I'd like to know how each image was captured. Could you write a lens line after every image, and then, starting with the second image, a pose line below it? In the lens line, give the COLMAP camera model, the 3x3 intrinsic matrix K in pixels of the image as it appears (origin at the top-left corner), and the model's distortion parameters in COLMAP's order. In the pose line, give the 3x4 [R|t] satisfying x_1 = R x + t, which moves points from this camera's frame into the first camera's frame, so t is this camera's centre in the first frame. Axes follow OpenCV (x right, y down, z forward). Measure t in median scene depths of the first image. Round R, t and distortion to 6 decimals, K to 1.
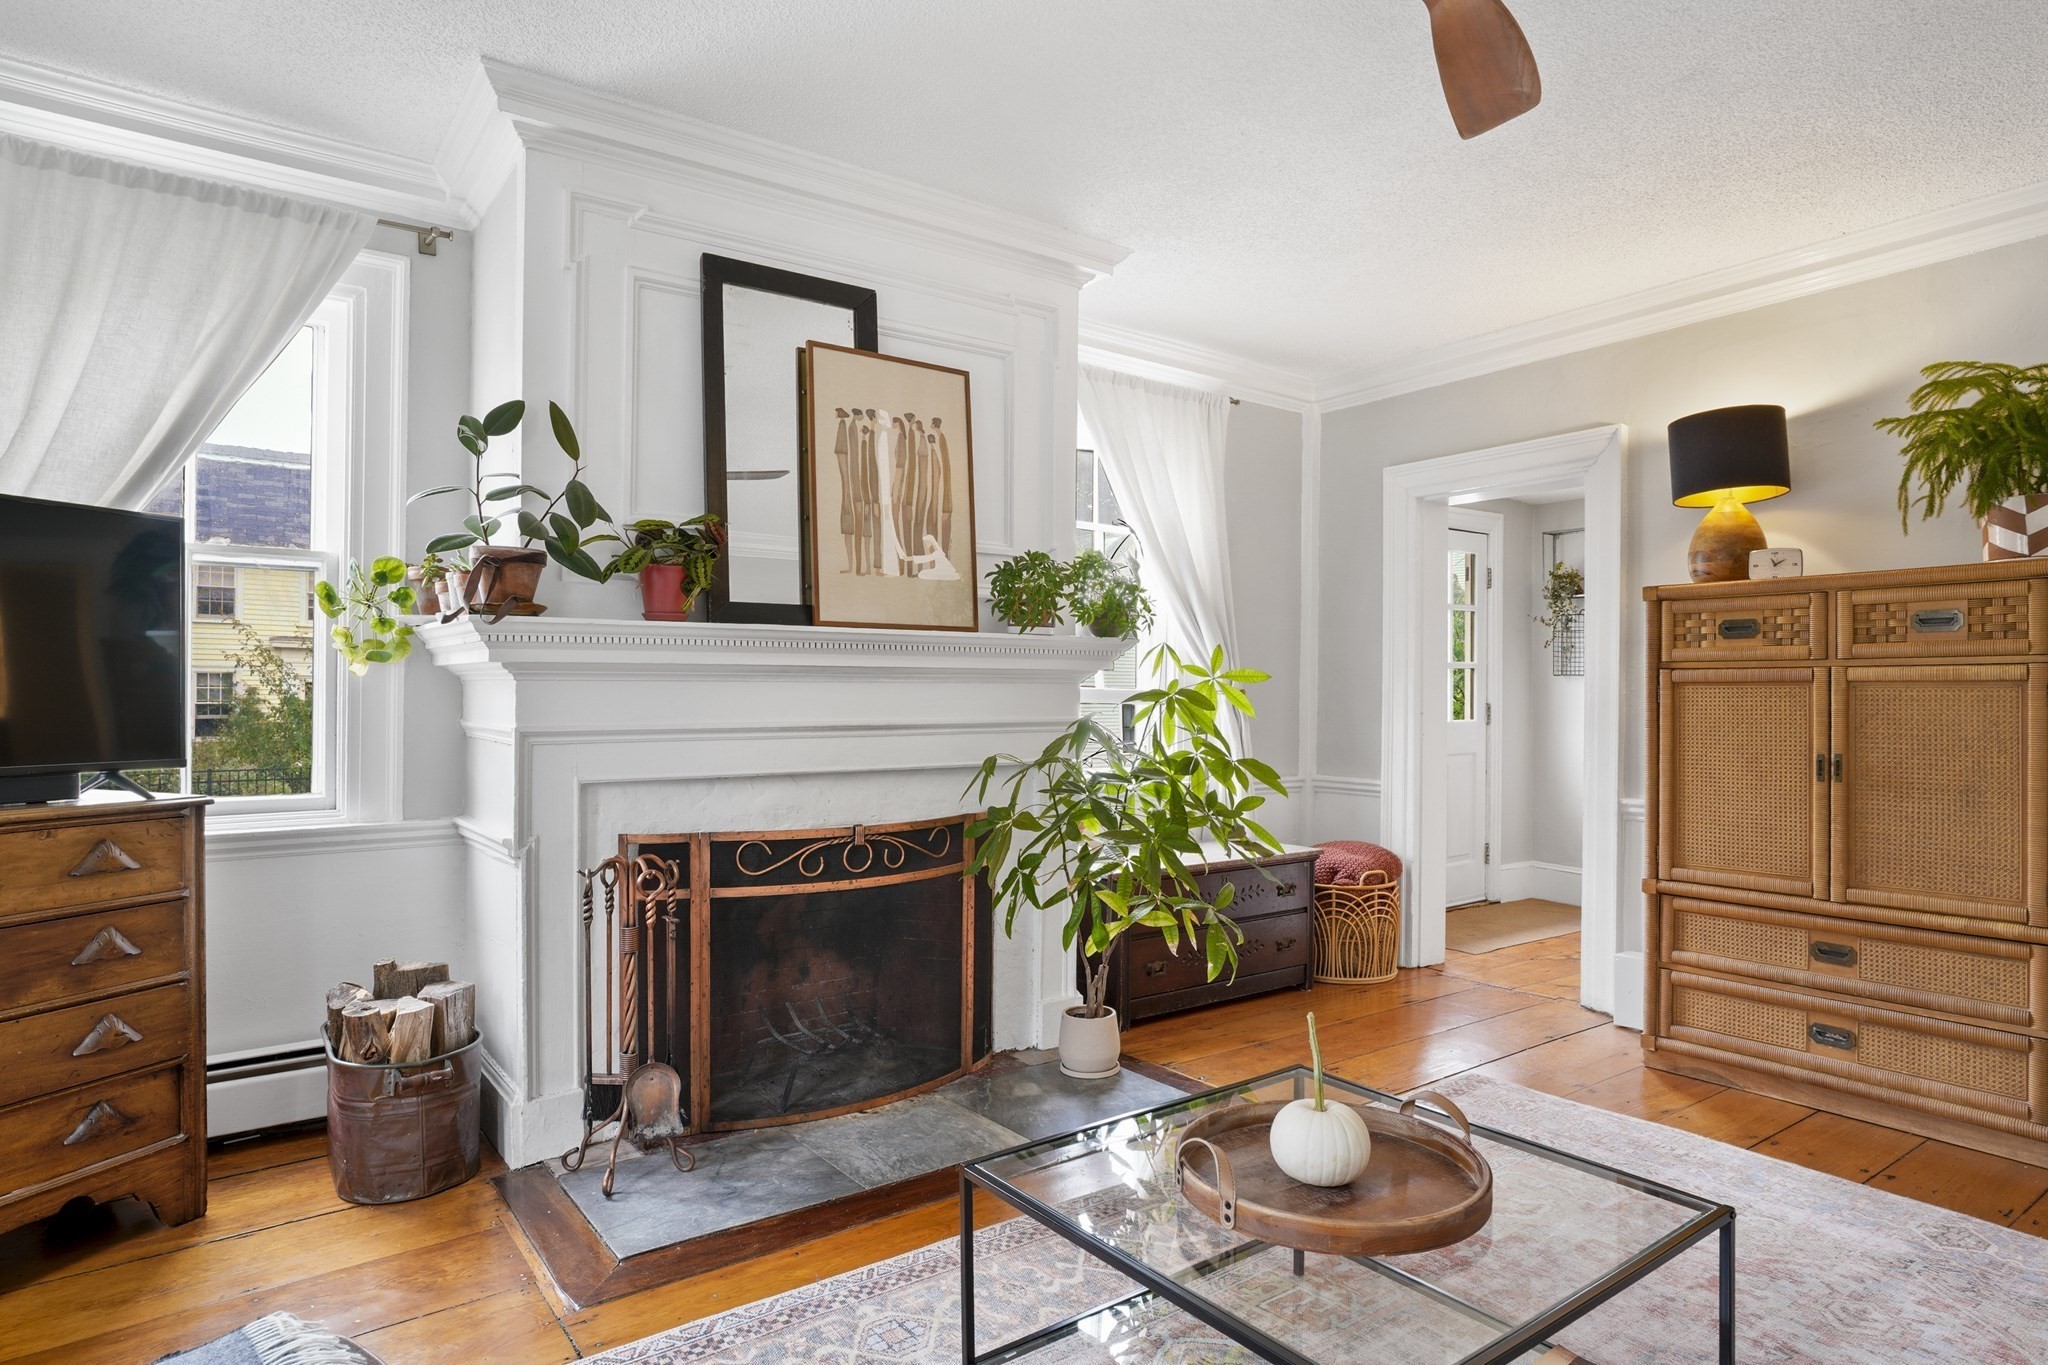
lens RADIAL K [[1127.0, 0, 1040.7], [0, 1127.0, 692.6], [0, 0, 1]] dist [-0.026020, 0.001633]
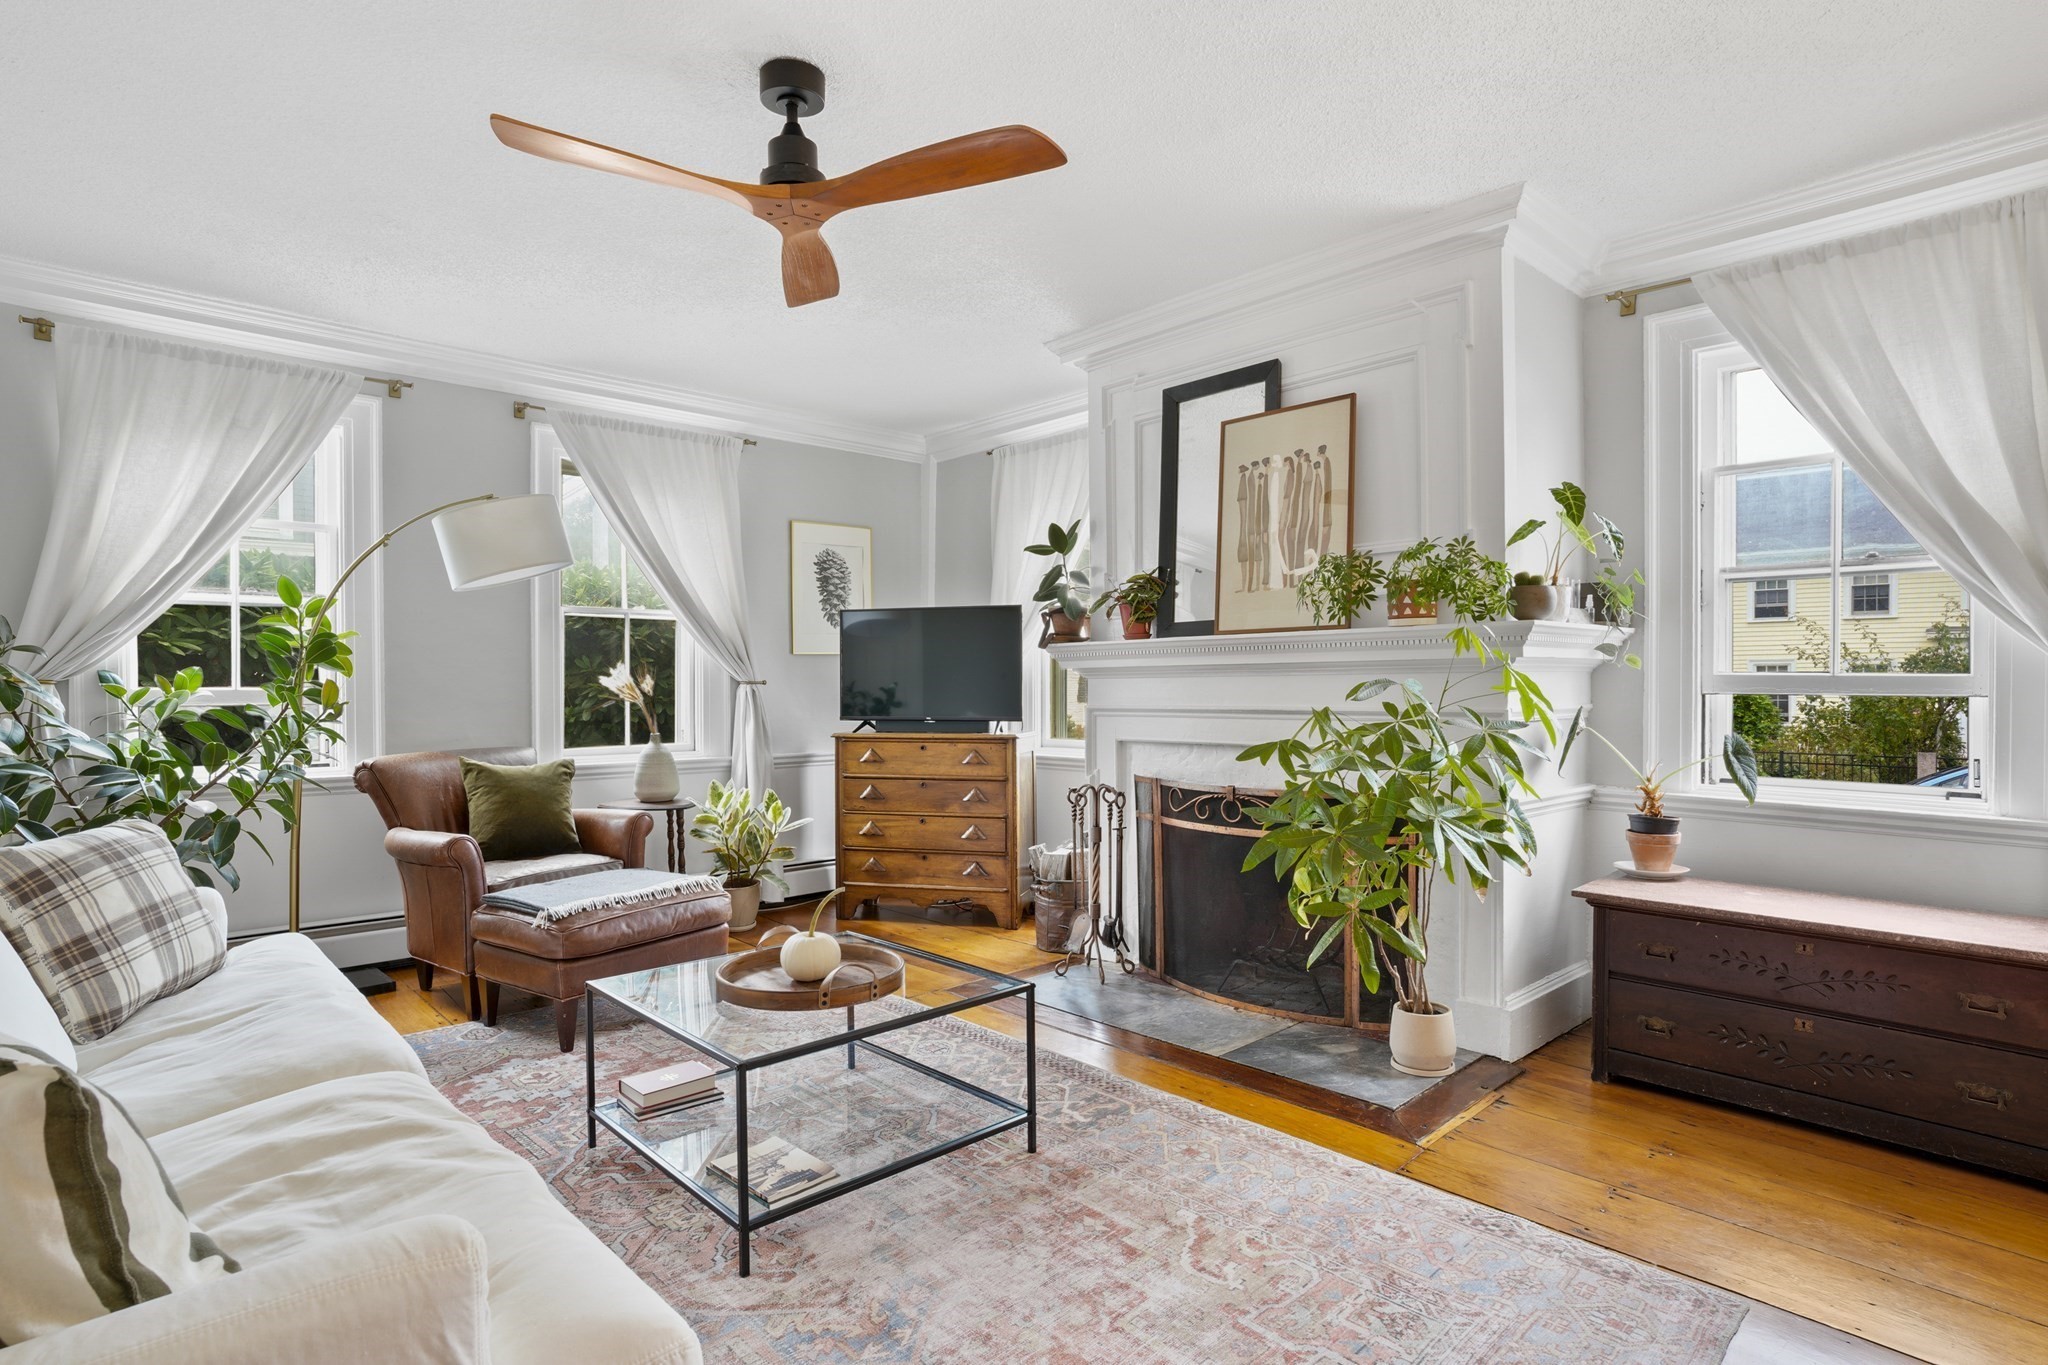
lens RADIAL K [[1042.3, 0, 1043.7], [0, 1042.3, 687.8], [0, 0, 1]] dist [-0.043299, 0.014760]
pose [[0.144424, -0.001323, -0.989515, 0.966759], [0.005979, 0.999982, -0.000464, 0.003139], [0.989498, -0.005849, 0.144429, 0.594127]]
